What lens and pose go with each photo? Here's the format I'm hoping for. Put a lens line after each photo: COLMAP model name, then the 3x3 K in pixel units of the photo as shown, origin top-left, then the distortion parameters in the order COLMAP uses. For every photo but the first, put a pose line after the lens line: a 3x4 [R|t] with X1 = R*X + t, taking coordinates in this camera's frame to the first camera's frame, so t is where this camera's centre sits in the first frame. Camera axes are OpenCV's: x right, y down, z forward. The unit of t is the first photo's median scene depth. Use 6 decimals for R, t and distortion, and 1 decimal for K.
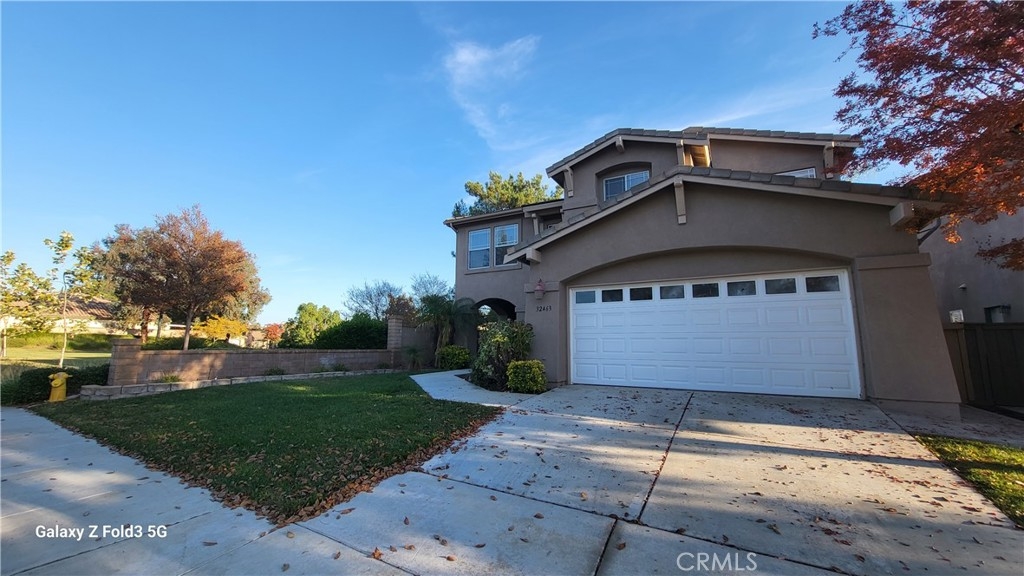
lens RADIAL K [[402.7, 0, 511.7], [0, 402.7, 288.1], [0, 0, 1]] dist [-0.000079, 0.000044]
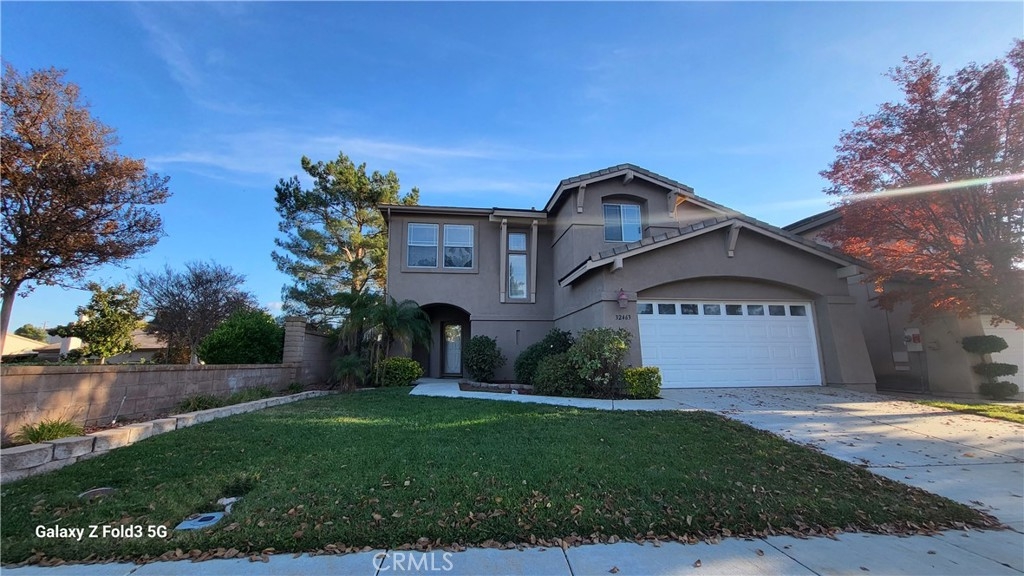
lens RADIAL K [[402.7, 0, 513.3], [0, 402.7, 287.9], [0, 0, 1]] dist [-0.000079, 0.000044]
pose [[0.795992, 0.094963, 0.597812, -0.795033], [-0.072616, 0.995466, -0.061441, 0.060901], [-0.600936, 0.005496, 0.799278, 0.349749]]
